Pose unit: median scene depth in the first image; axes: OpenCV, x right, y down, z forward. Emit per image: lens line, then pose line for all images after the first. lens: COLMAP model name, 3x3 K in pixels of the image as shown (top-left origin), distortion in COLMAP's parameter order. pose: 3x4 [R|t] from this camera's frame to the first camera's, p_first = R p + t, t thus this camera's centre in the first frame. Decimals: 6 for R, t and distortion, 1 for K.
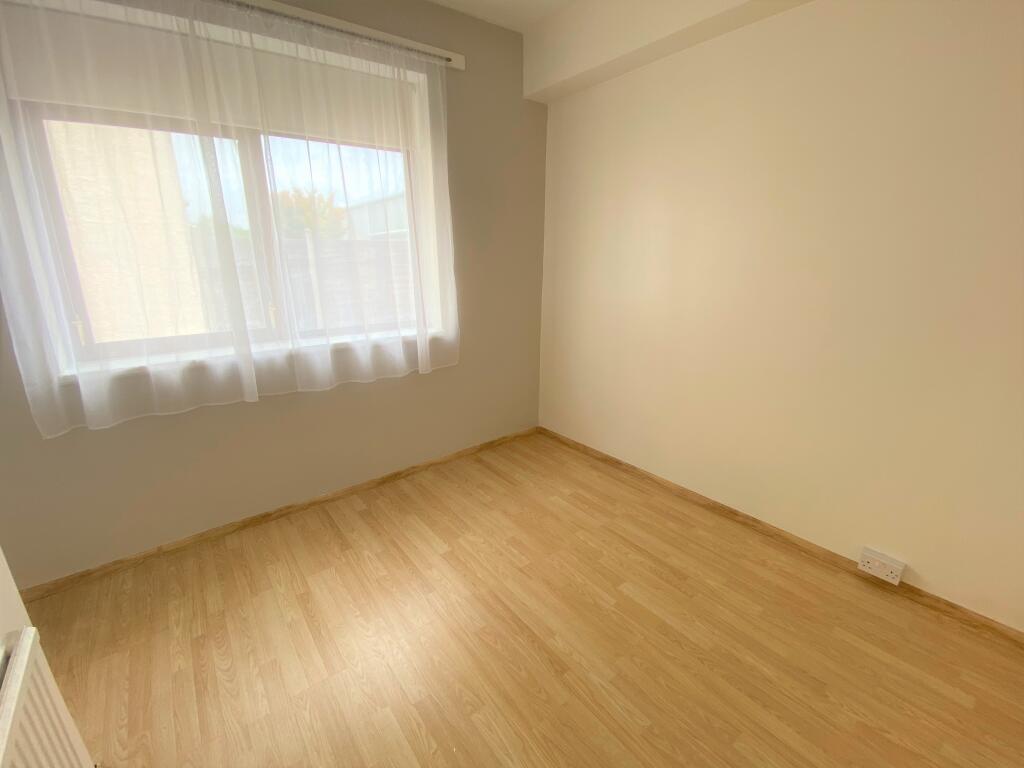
lens RADIAL K [[440.1, 0, 504.9], [0, 440.1, 387.5], [0, 0, 1]] dist [0.039768, -0.029131]
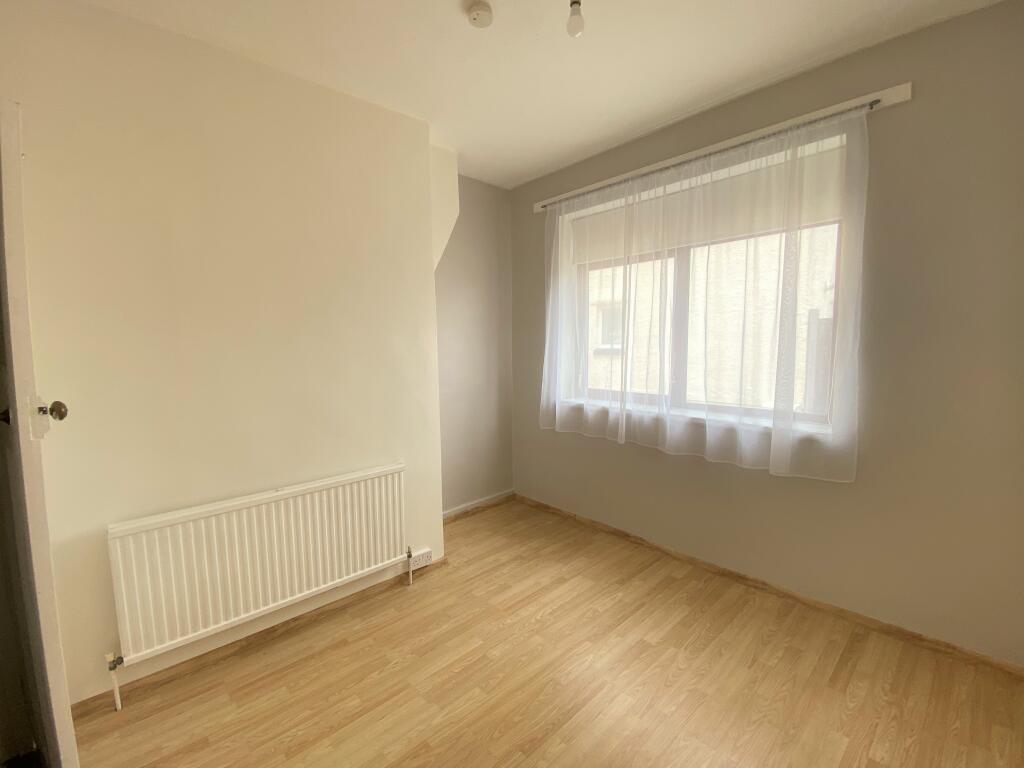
lens RADIAL K [[440.1, 0, 504.9], [0, 440.1, 387.5], [0, 0, 1]] dist [0.039768, -0.029131]
pose [[0.088126, 0.120244, -0.988825, 0.686740], [-0.266120, 0.959448, 0.092955, -0.155567], [0.959903, 0.254954, 0.116551, 0.426614]]
